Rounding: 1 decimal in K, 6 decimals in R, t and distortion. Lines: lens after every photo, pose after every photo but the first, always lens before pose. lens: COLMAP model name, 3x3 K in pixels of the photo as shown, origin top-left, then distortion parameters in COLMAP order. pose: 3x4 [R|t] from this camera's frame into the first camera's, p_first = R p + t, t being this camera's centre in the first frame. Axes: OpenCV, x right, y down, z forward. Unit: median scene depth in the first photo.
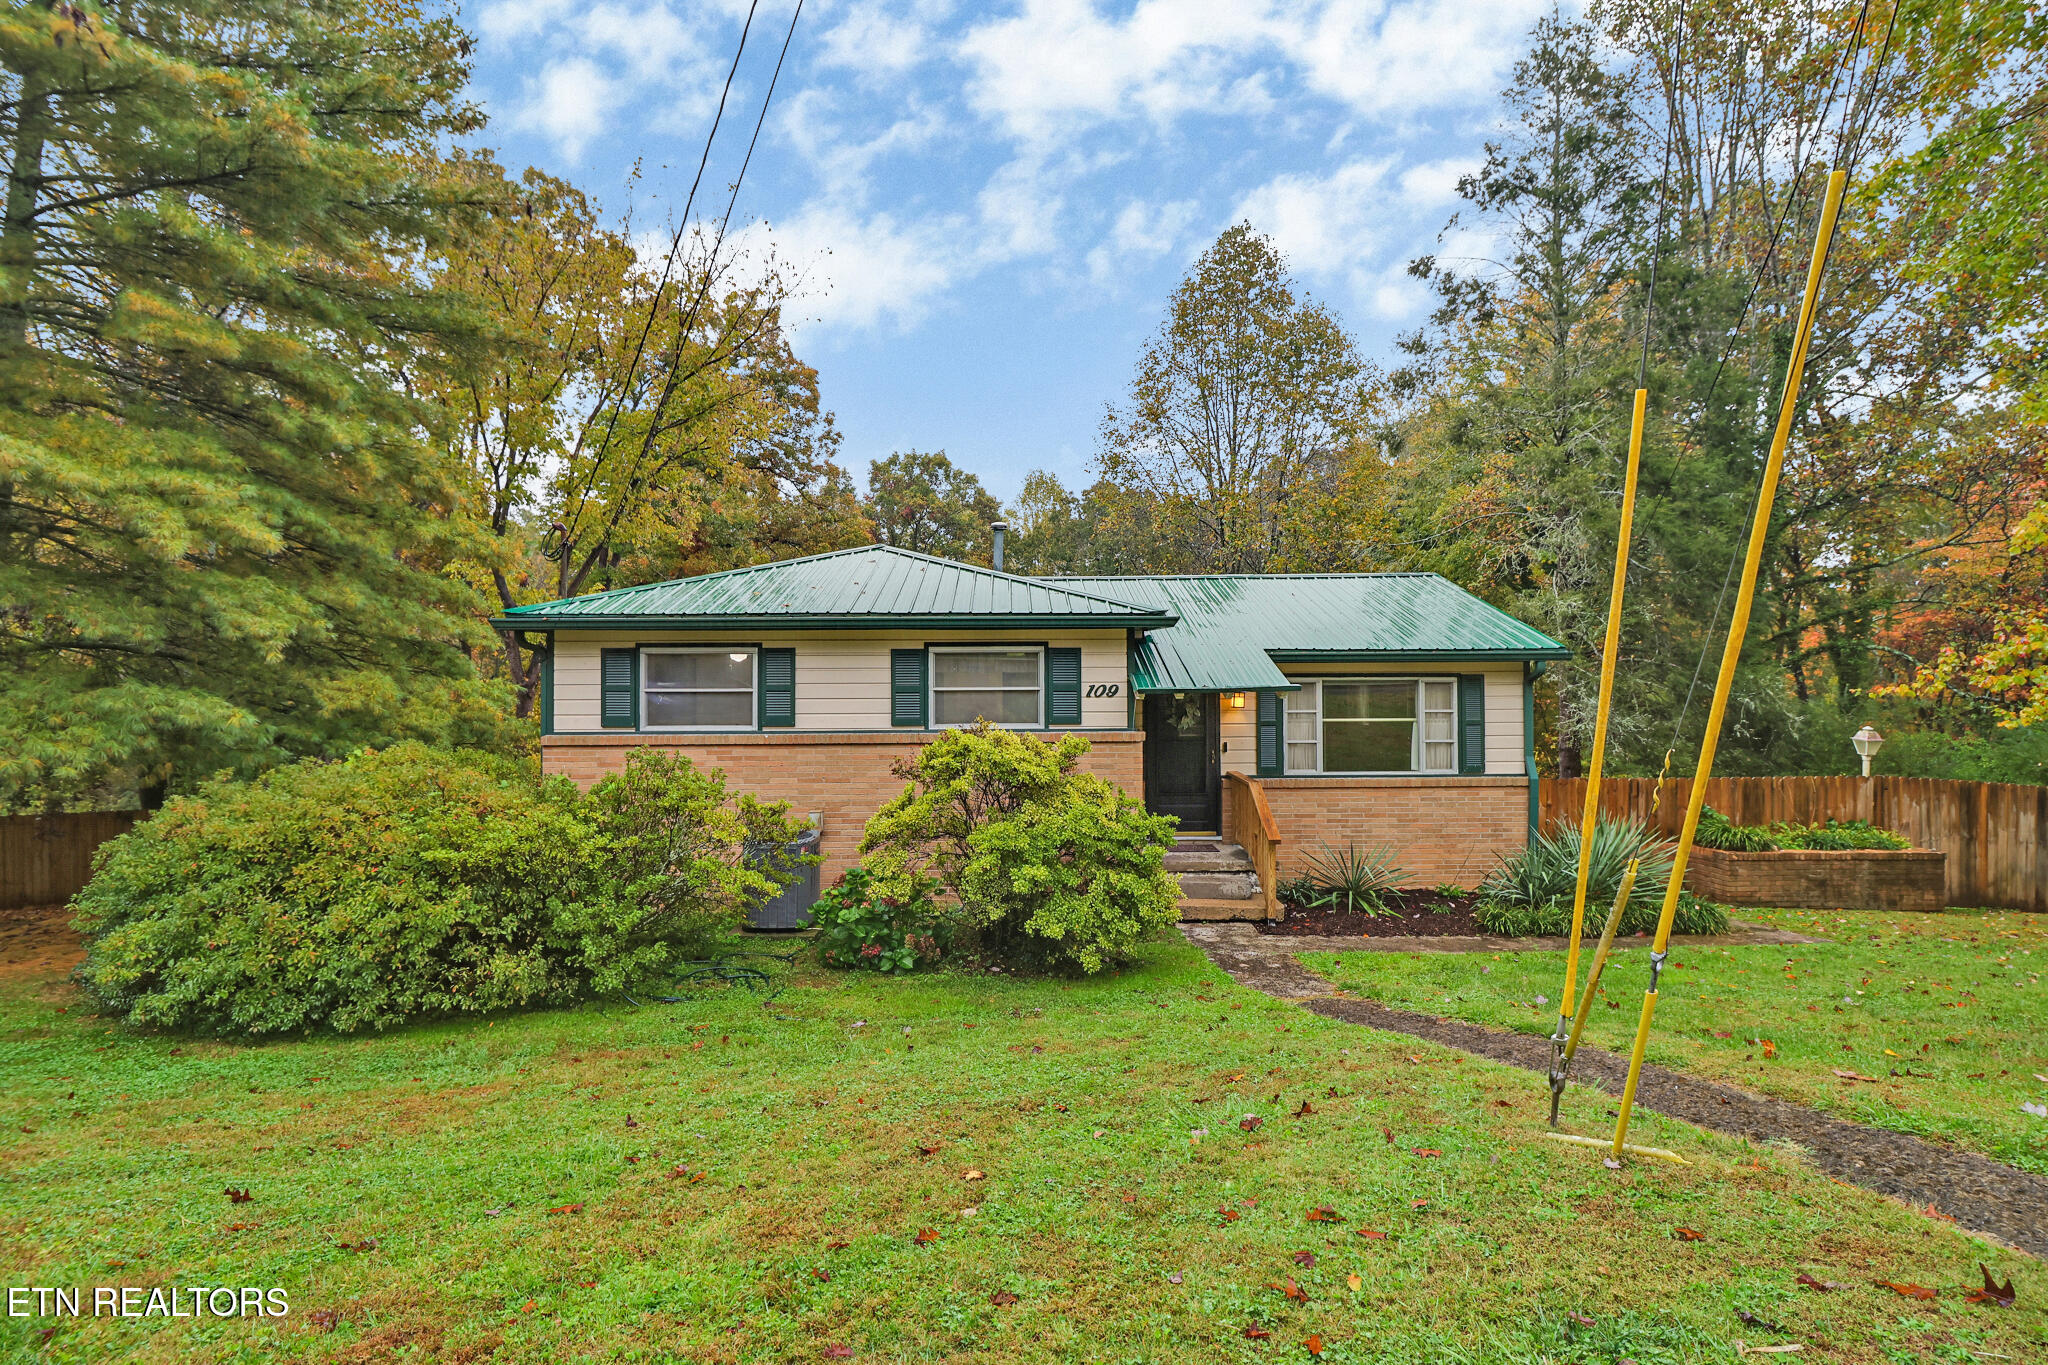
lens RADIAL K [[961.1, 0, 1021.6], [0, 961.1, 670.2], [0, 0, 1]] dist [0.003508, -0.011299]
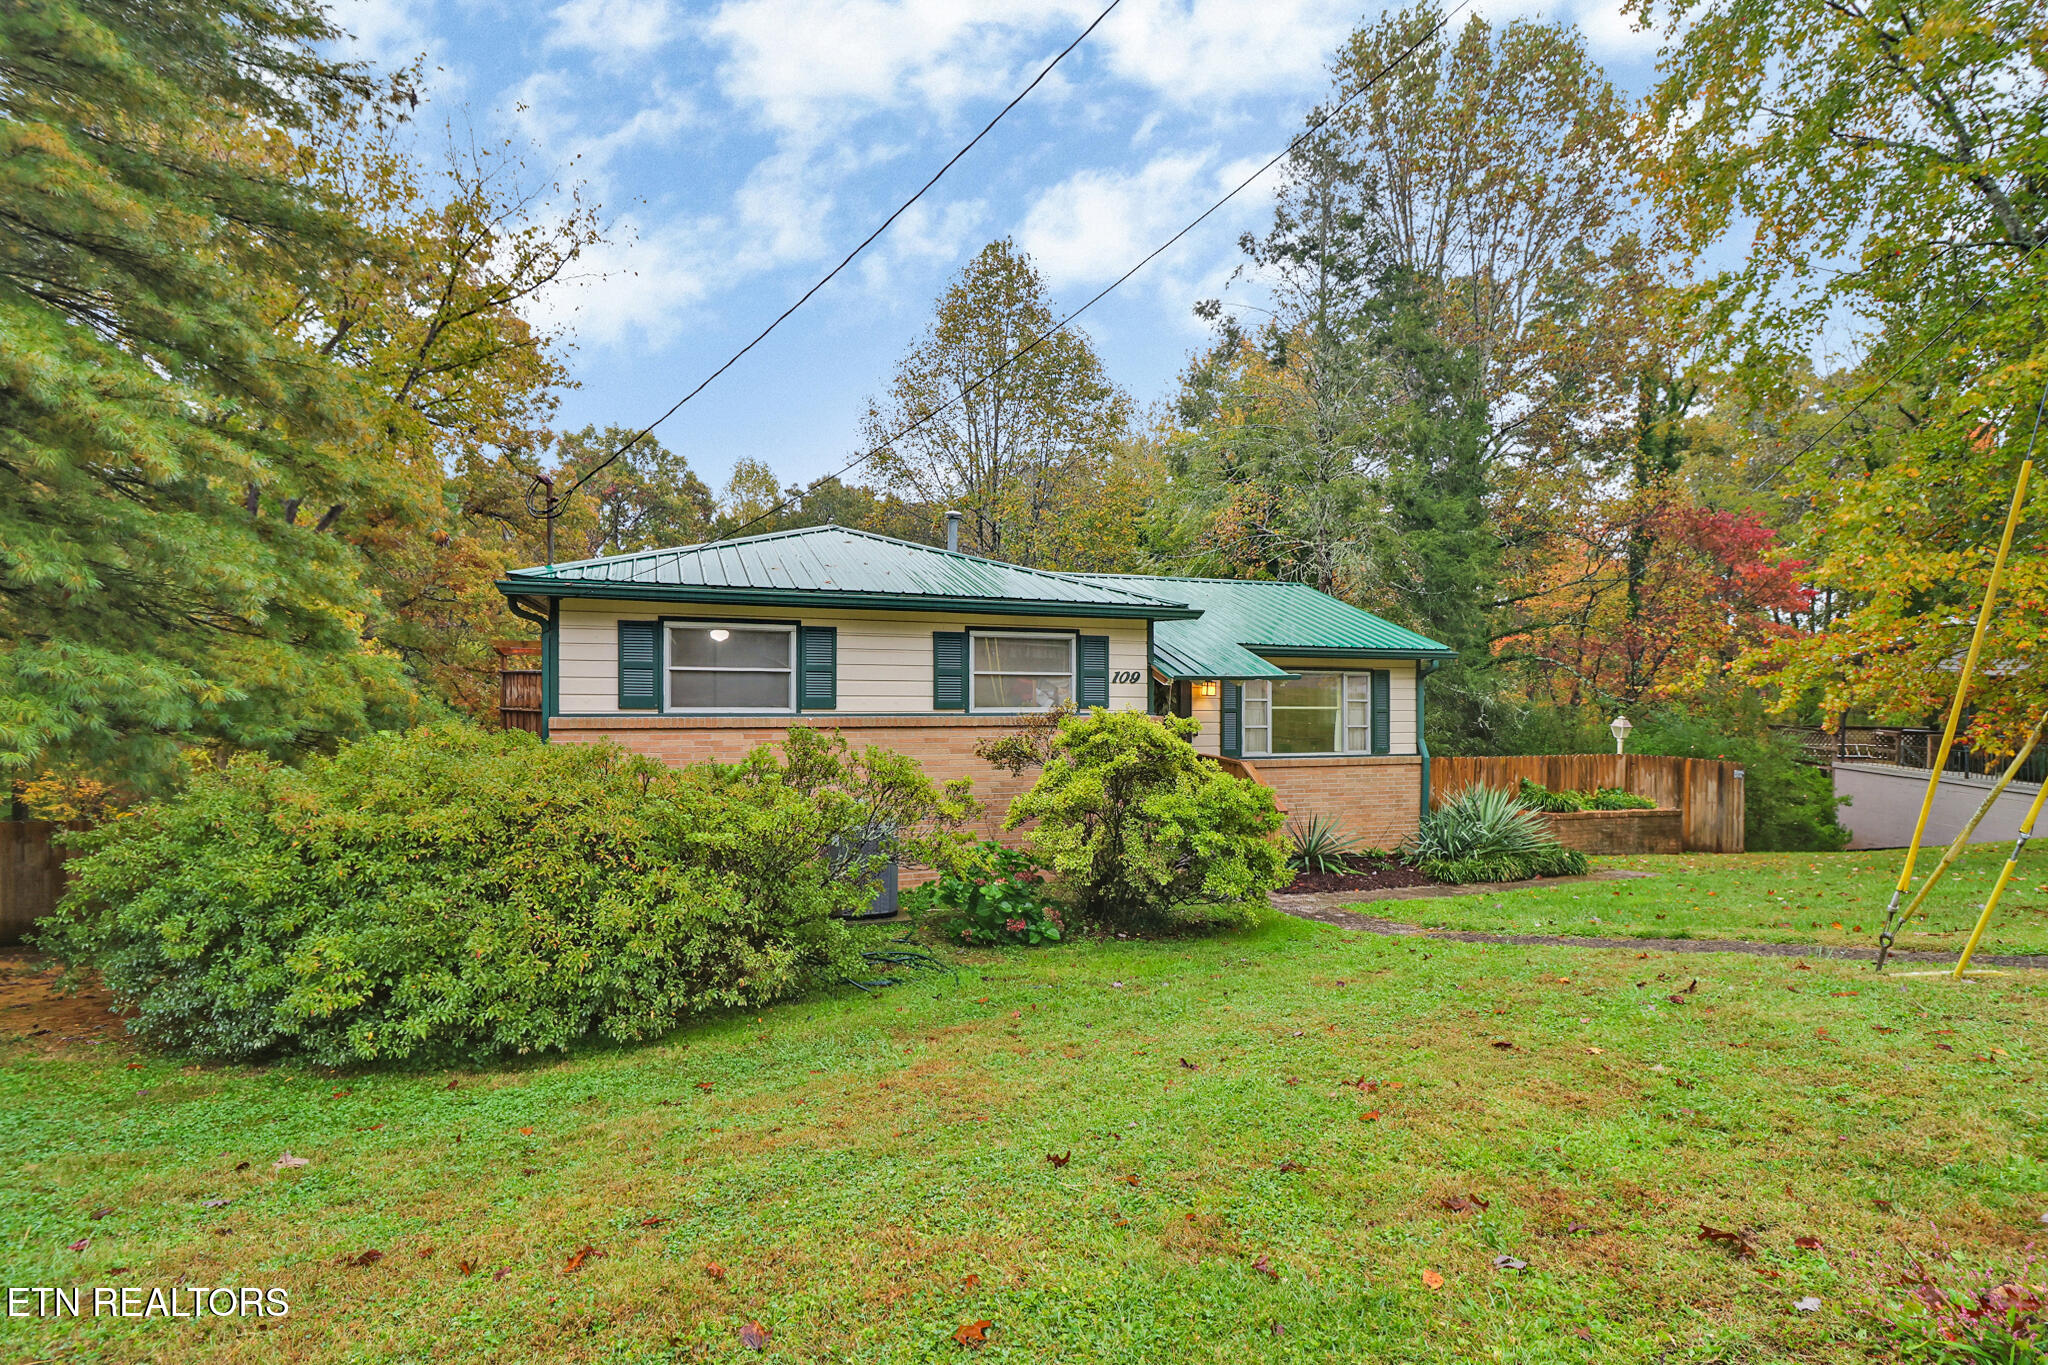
lens RADIAL K [[961.1, 0, 1011.5], [0, 961.1, 679.0], [0, 0, 1]] dist [0.003508, -0.011299]
pose [[0.945905, 0.016367, 0.324031, -0.379343], [-0.019261, 0.999798, 0.005724, 0.019579], [-0.323872, -0.011656, 0.946029, 0.034329]]
